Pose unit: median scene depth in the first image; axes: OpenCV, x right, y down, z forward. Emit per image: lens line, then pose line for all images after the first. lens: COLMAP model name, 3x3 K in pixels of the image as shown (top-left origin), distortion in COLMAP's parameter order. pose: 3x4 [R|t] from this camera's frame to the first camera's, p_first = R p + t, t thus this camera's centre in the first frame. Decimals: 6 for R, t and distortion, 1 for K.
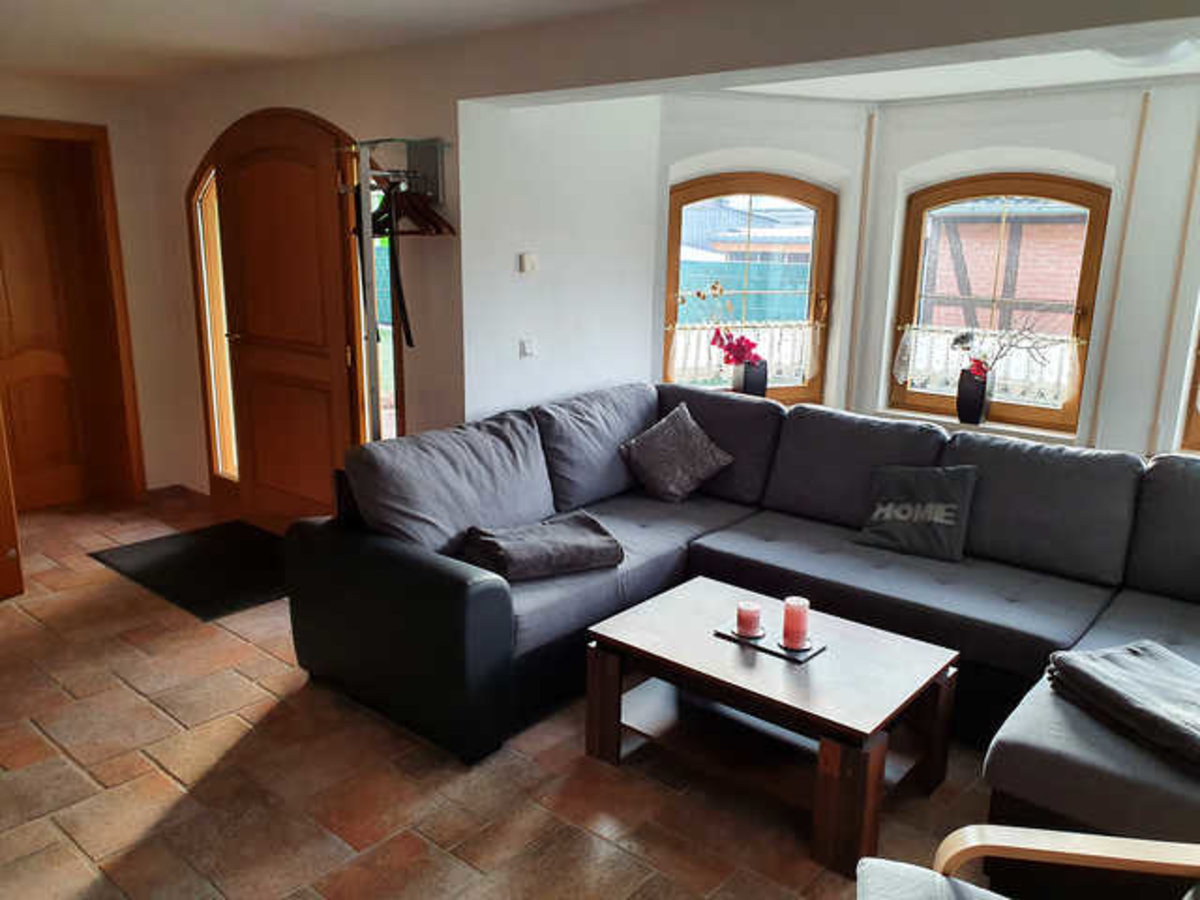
lens RADIAL K [[932.5, 0, 607.8], [0, 932.5, 467.9], [0, 0, 1]] dist [0.030422, -0.019721]
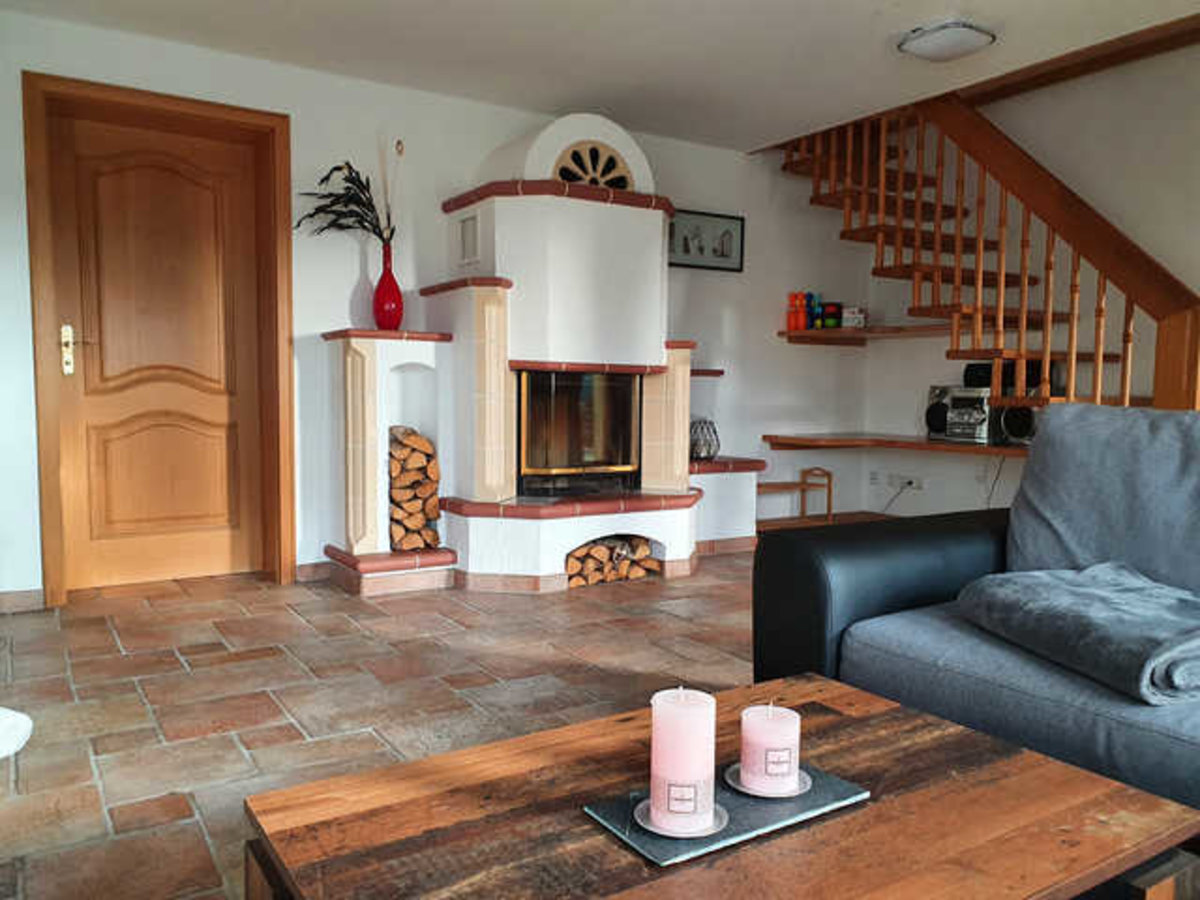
lens RADIAL K [[932.5, 0, 607.8], [0, 932.5, 467.9], [0, 0, 1]] dist [0.030422, -0.019721]
pose [[-0.290366, 0.062639, -0.954863, 0.442228], [-0.246453, 0.959297, 0.137874, 0.006547], [0.924634, 0.275363, -0.263110, 0.810200]]
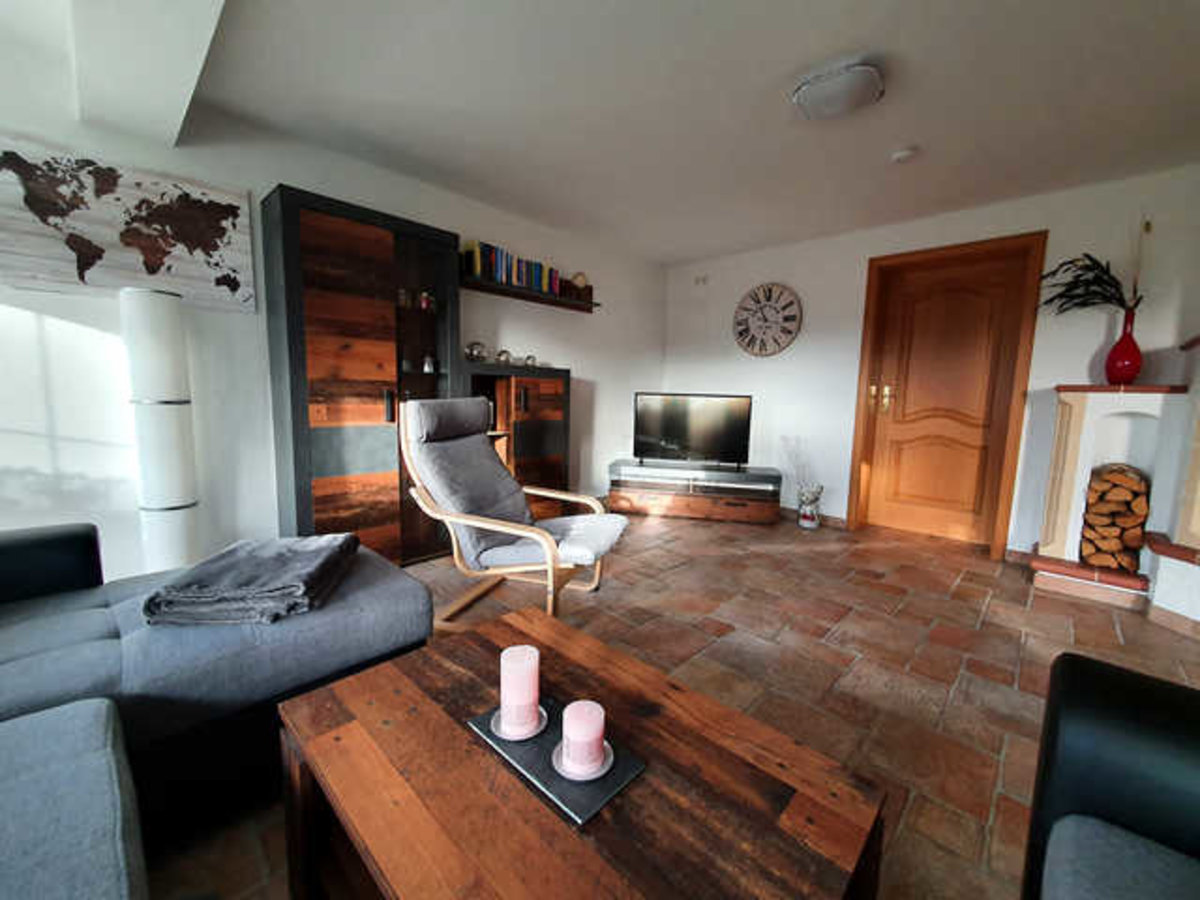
lens RADIAL K [[477.2, 0, 602.9], [0, 477.2, 451.0], [0, 0, 1]] dist [0.002269, 0.000240]
pose [[-0.998055, -0.049272, 0.038180, 0.114105], [-0.032264, 0.932429, 0.359909, -0.076892], [-0.053333, 0.357977, -0.932206, 0.964756]]
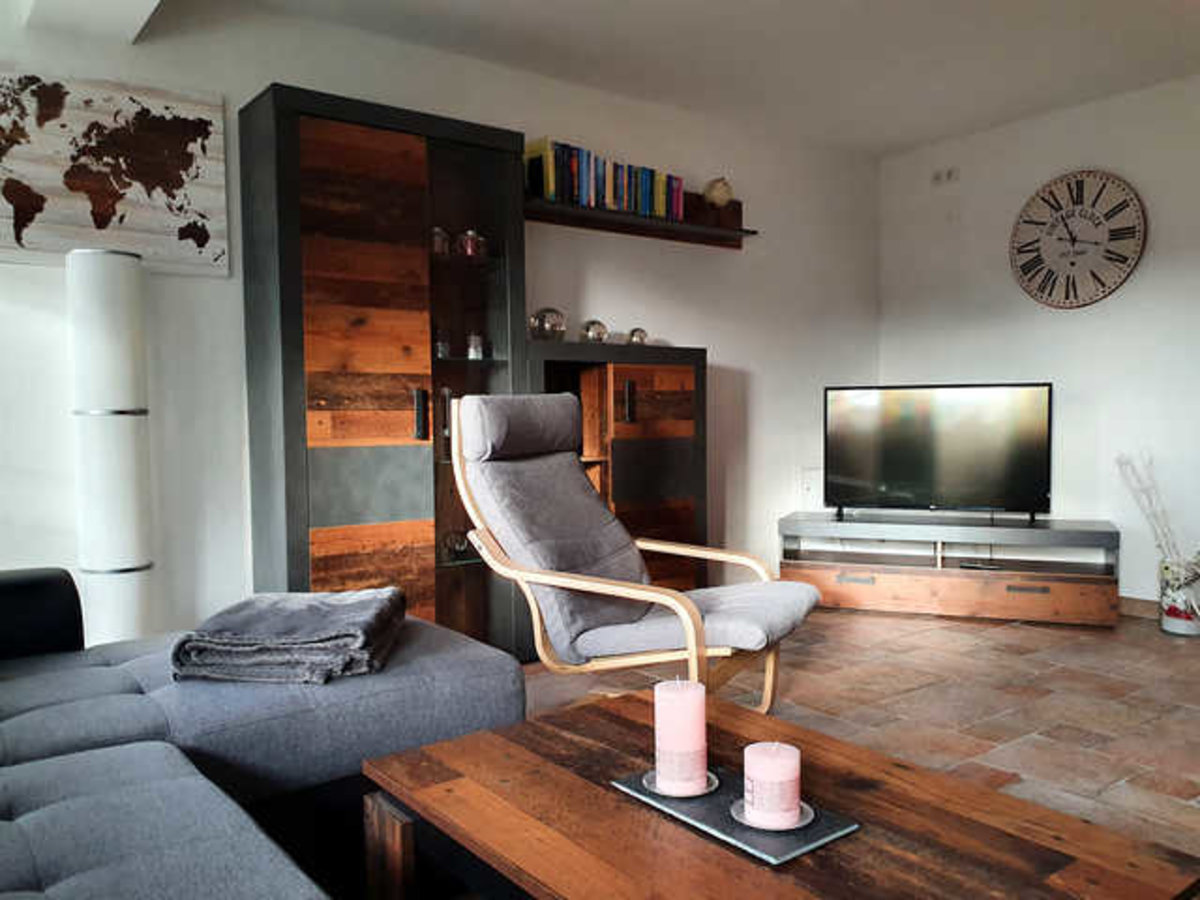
lens RADIAL K [[932.5, 0, 607.8], [0, 932.5, 467.9], [0, 0, 1]] dist [0.030422, -0.019721]
pose [[-0.979417, -0.020324, 0.200823, 0.117894], [0.041945, 0.952706, 0.300985, -0.078421], [-0.197442, 0.303214, -0.932244, 1.089619]]
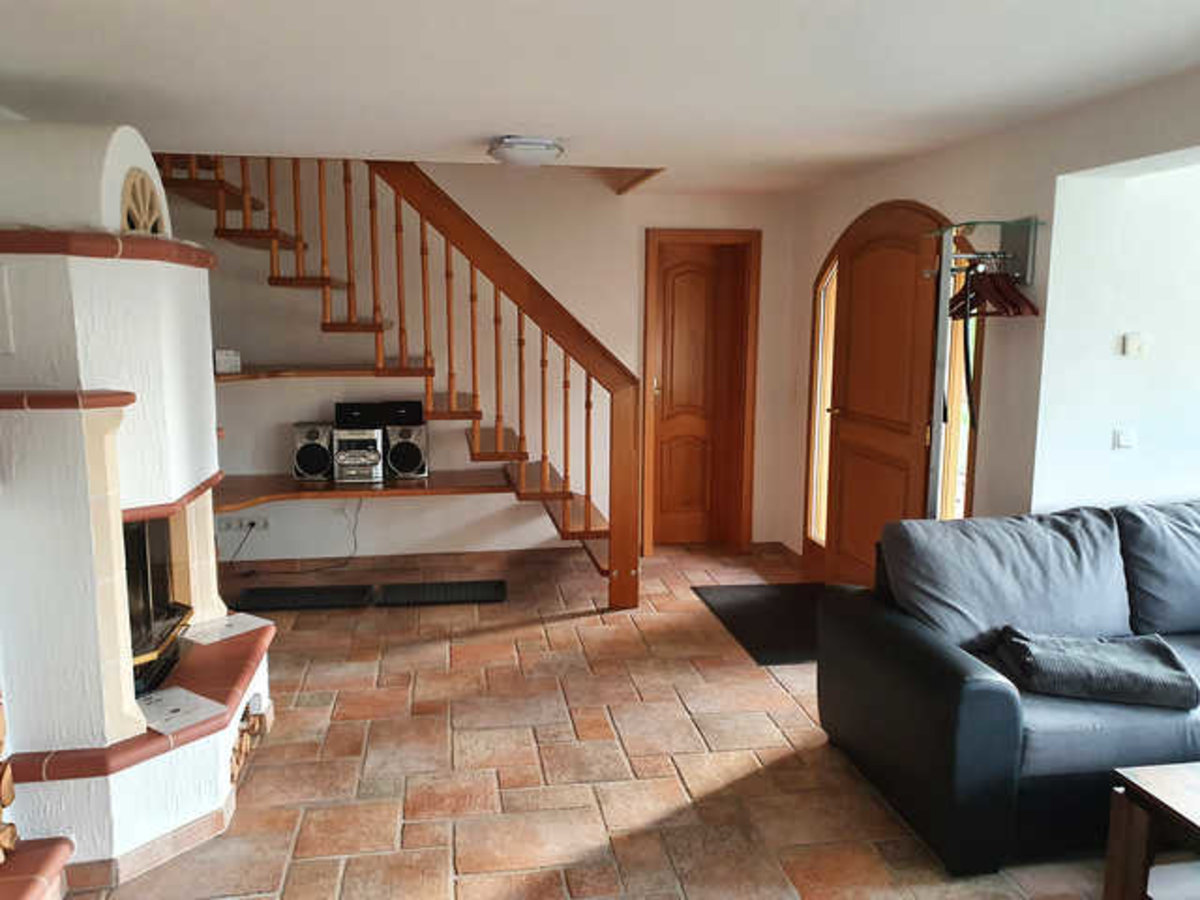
lens RADIAL K [[931.5, 0, 578.2], [0, 931.5, 448.9], [0, 0, 1]] dist [0.028855, -0.004513]
pose [[0.754561, 0.081455, -0.651155, 0.116320], [-0.149695, 0.987470, -0.049941, 0.000837], [0.638929, 0.135159, 0.757299, 0.003663]]
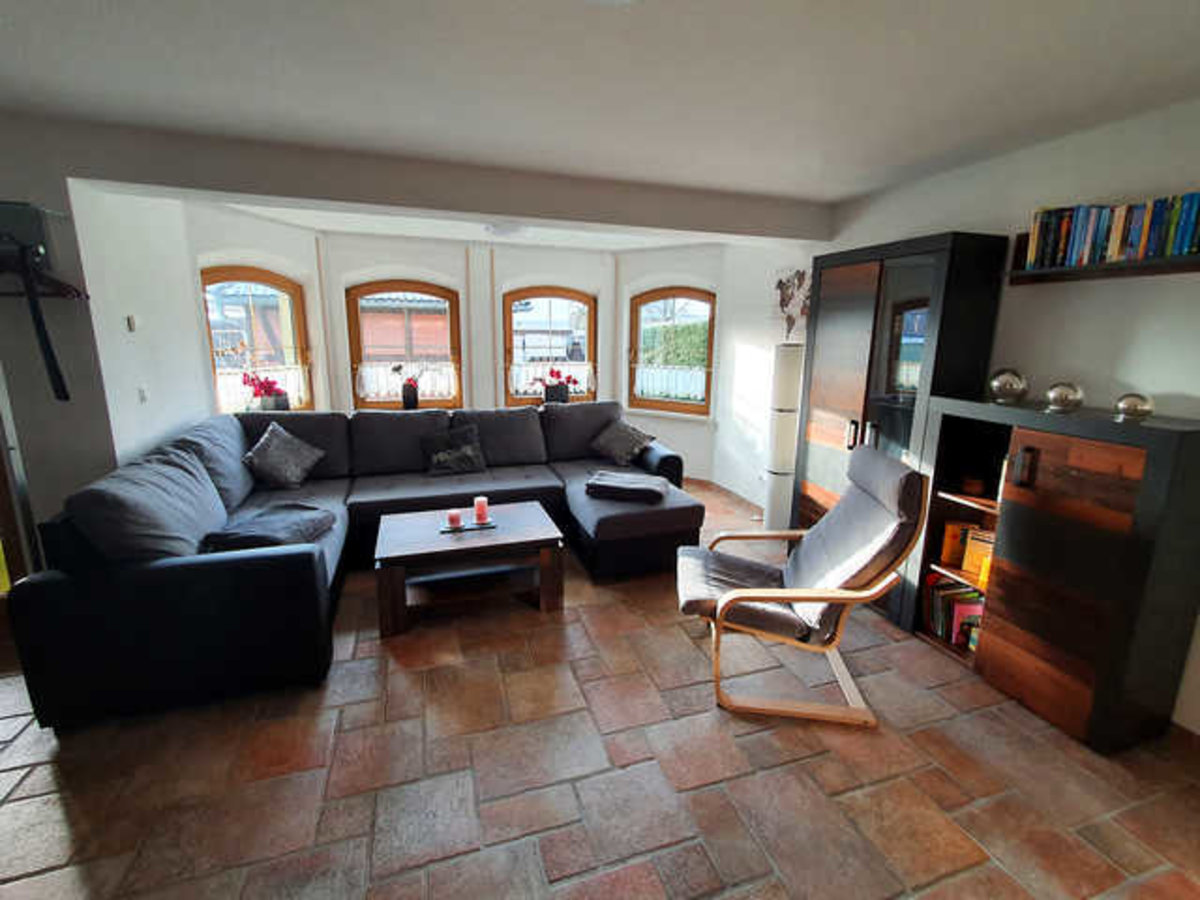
lens RADIAL K [[536.6, 0, 600.0], [0, 536.6, 450.0], [0, 0, 1]] dist [-0.000334, -0.000265]
pose [[0.493665, -0.193962, 0.847746, -0.443776], [0.203911, 0.973452, 0.103980, -0.012518], [-0.845408, 0.121533, 0.520110, 0.168710]]
